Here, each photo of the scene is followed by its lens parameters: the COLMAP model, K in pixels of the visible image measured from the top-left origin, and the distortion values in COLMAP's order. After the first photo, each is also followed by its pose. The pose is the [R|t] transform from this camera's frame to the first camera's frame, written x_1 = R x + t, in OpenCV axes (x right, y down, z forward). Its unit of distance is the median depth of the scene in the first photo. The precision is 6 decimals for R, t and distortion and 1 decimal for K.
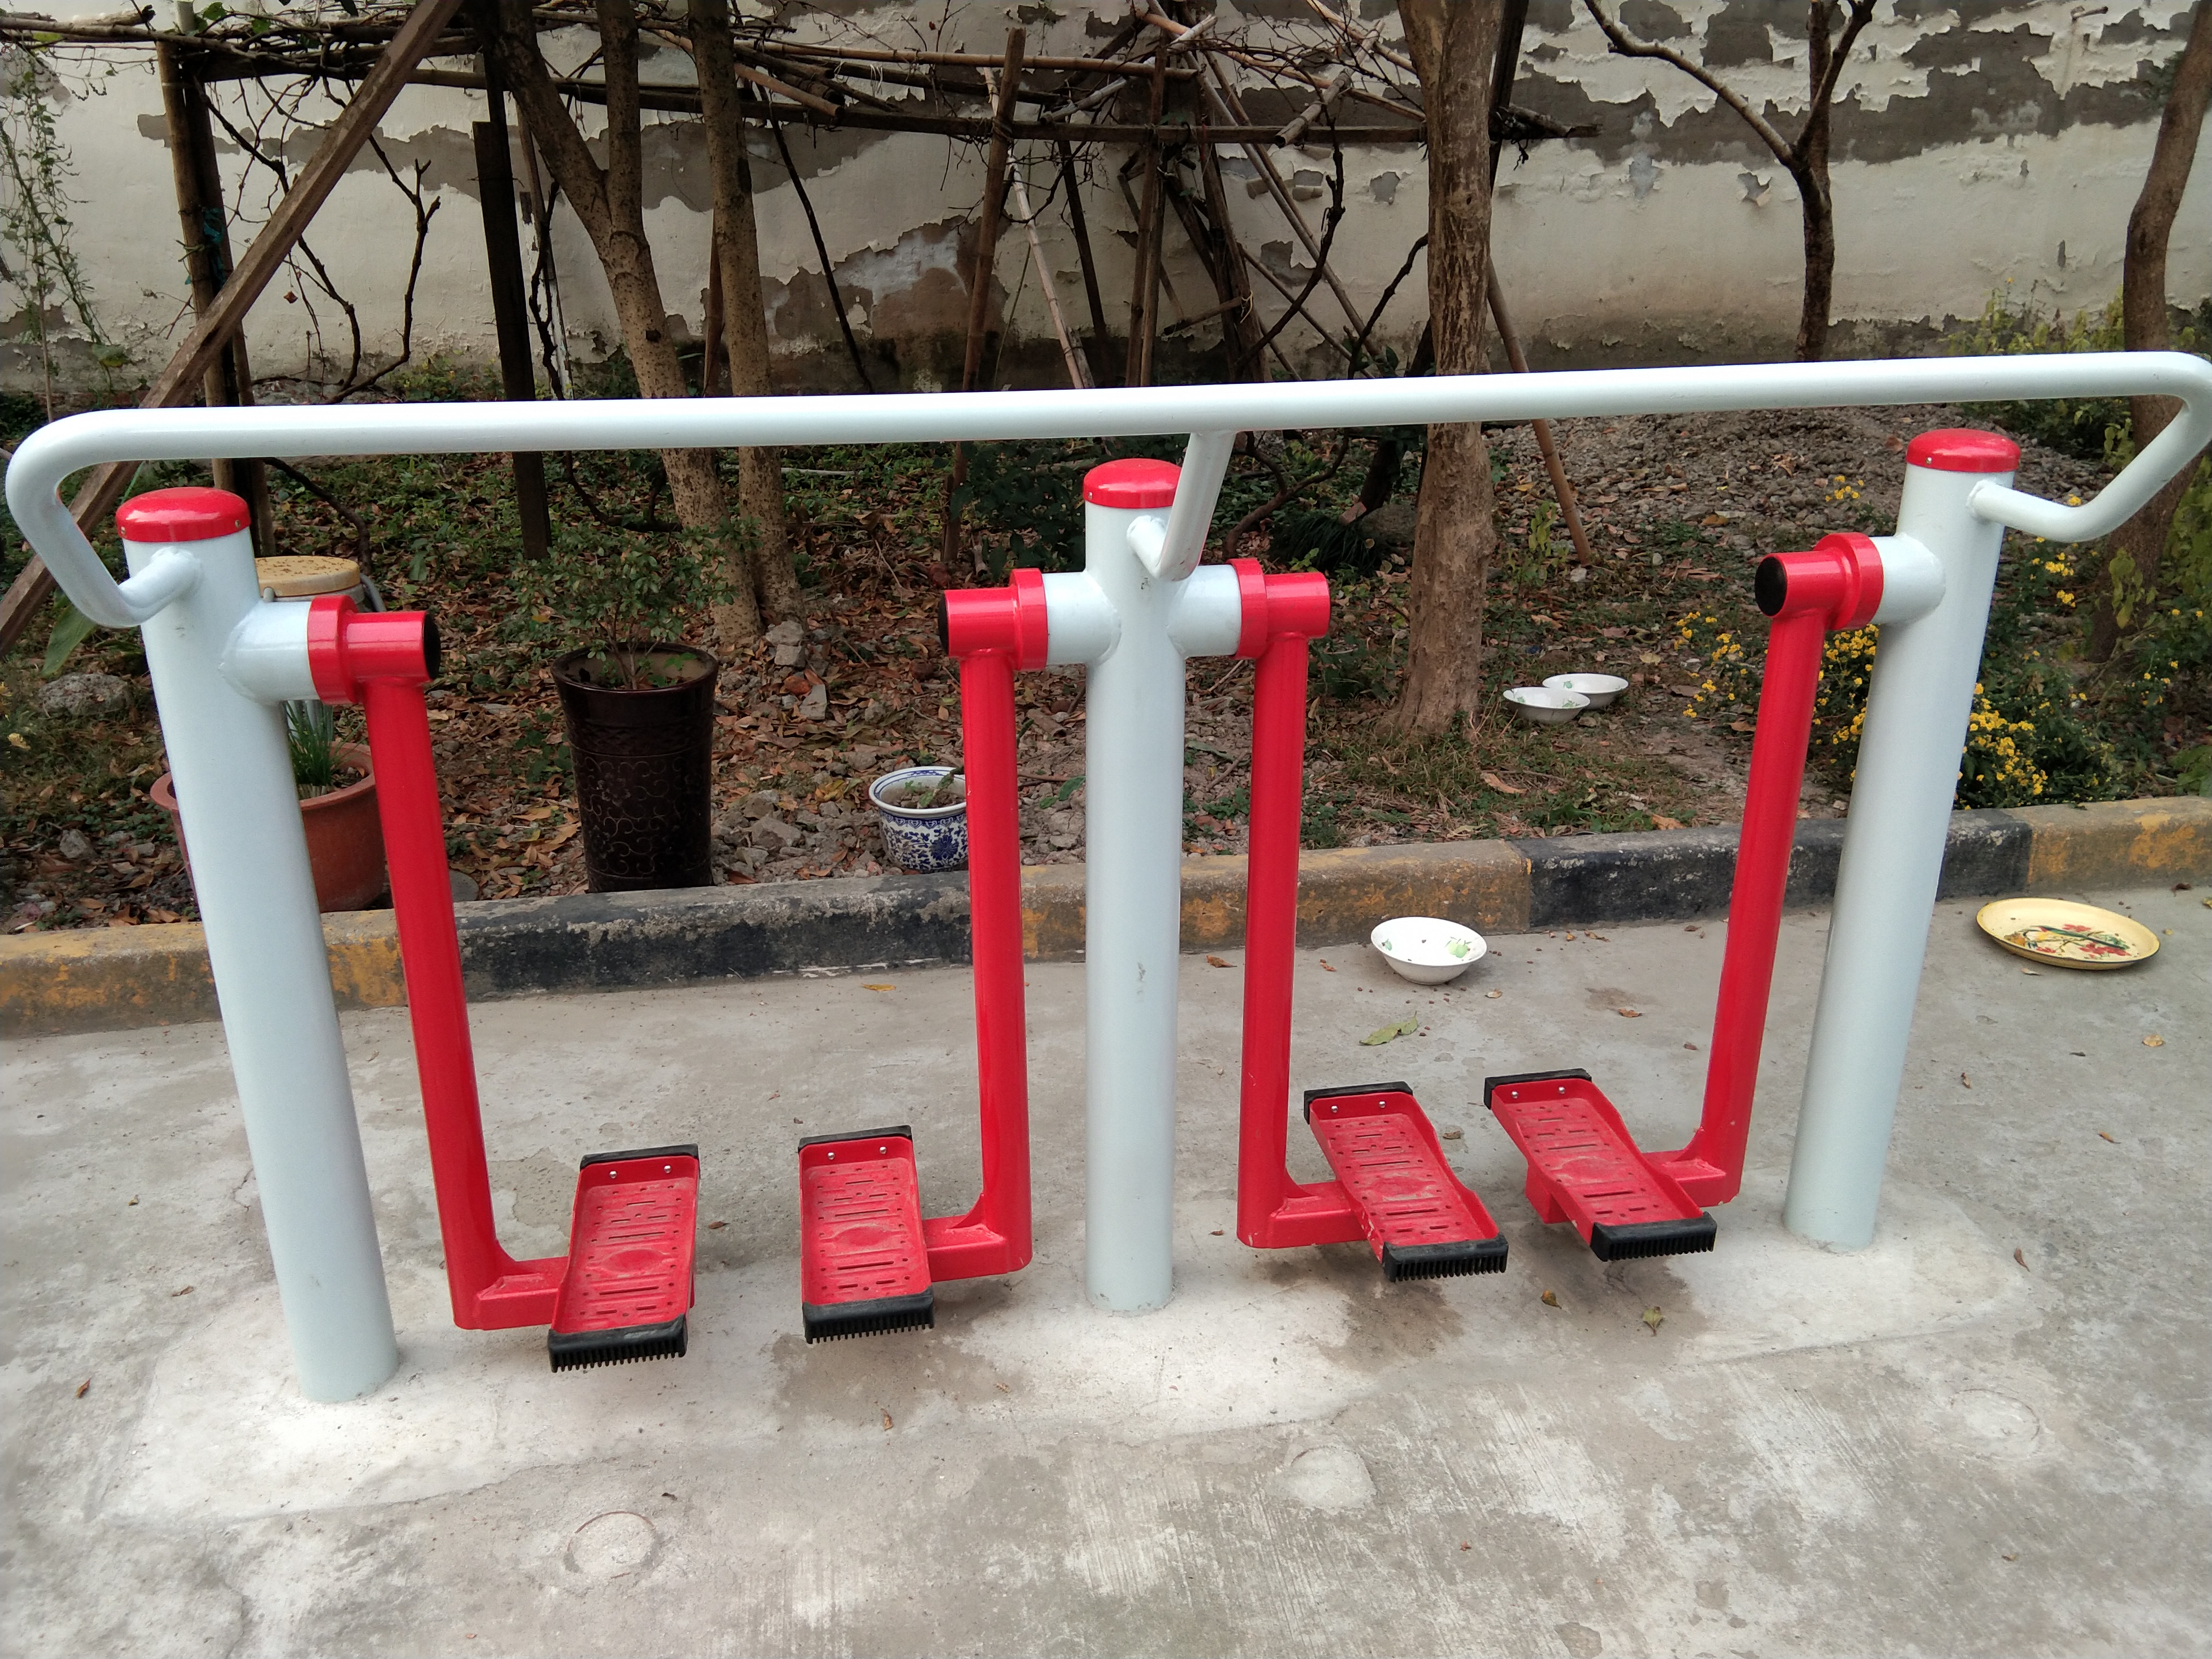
lens RADIAL K [[1866.6, 0, 1108.8], [0, 1866.6, 835.3], [0, 0, 1]] dist [0.073149, -0.085806]
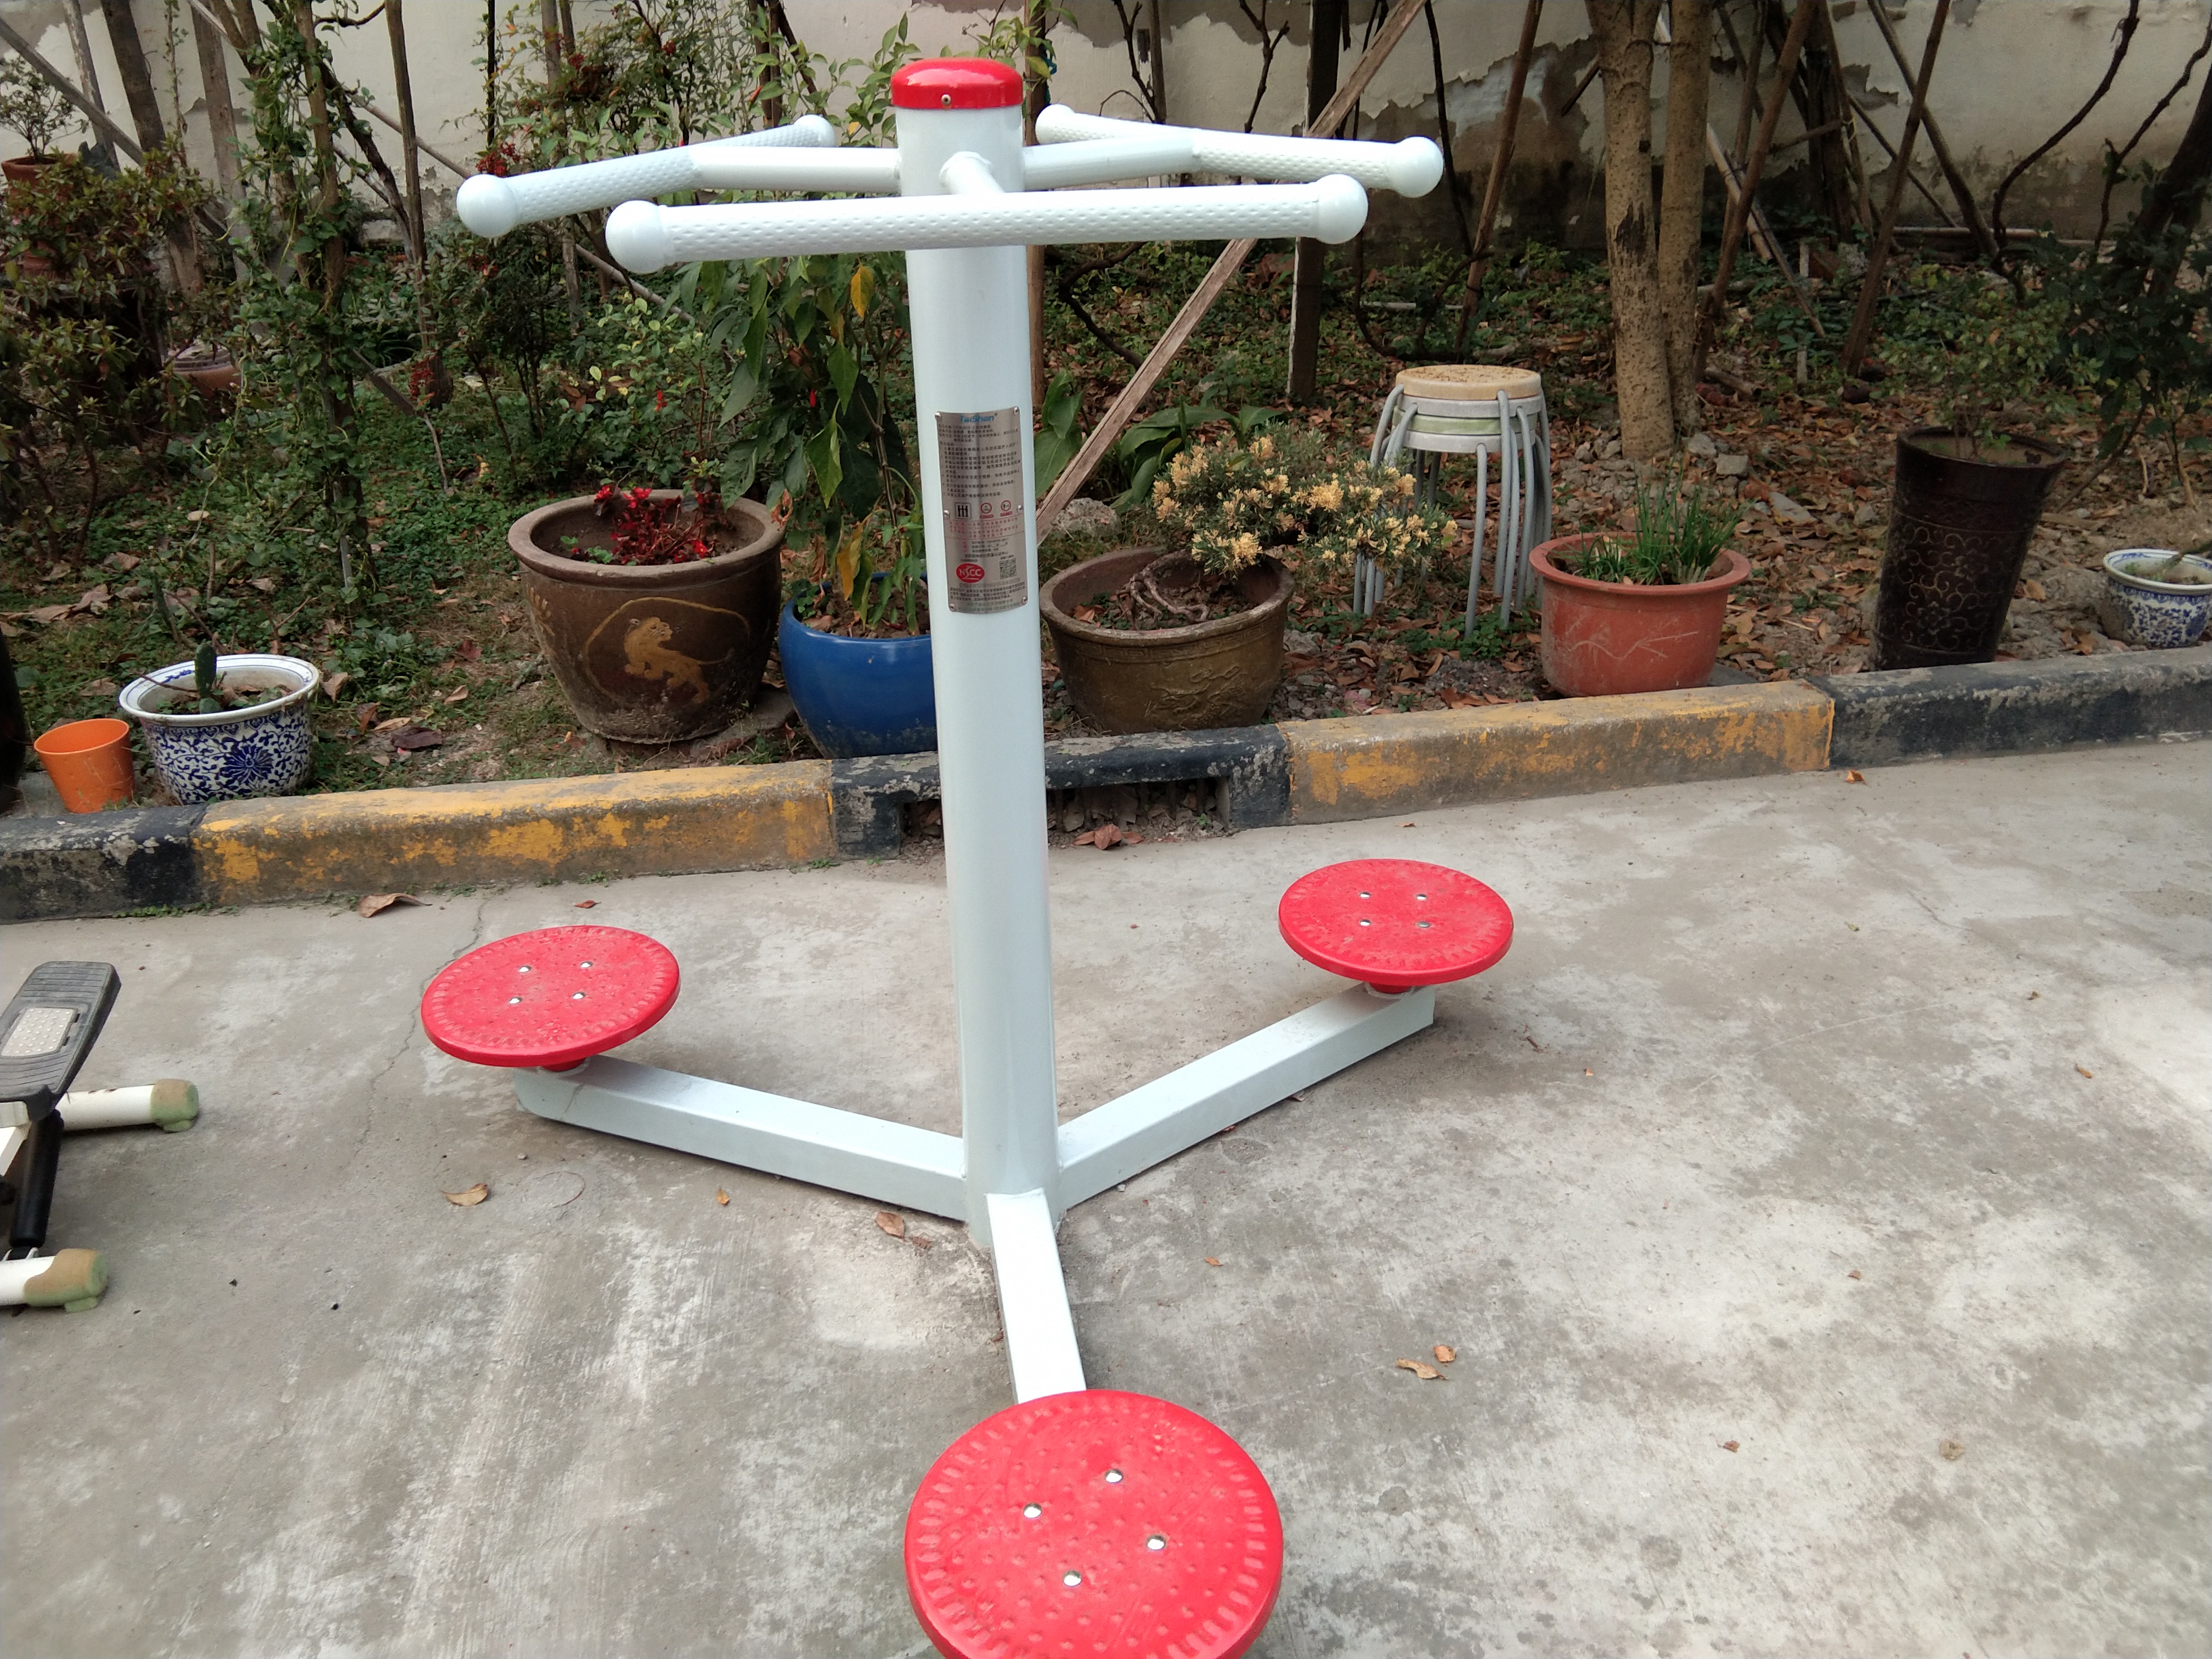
lens RADIAL K [[1866.6, 0, 1100.2], [0, 1866.6, 821.9], [0, 0, 1]] dist [0.073149, -0.085806]
pose [[0.999833, -0.014595, 0.011008, -0.779080], [0.013935, 0.998229, 0.057834, 0.051508], [-0.011832, -0.057671, 0.998266, -0.055472]]
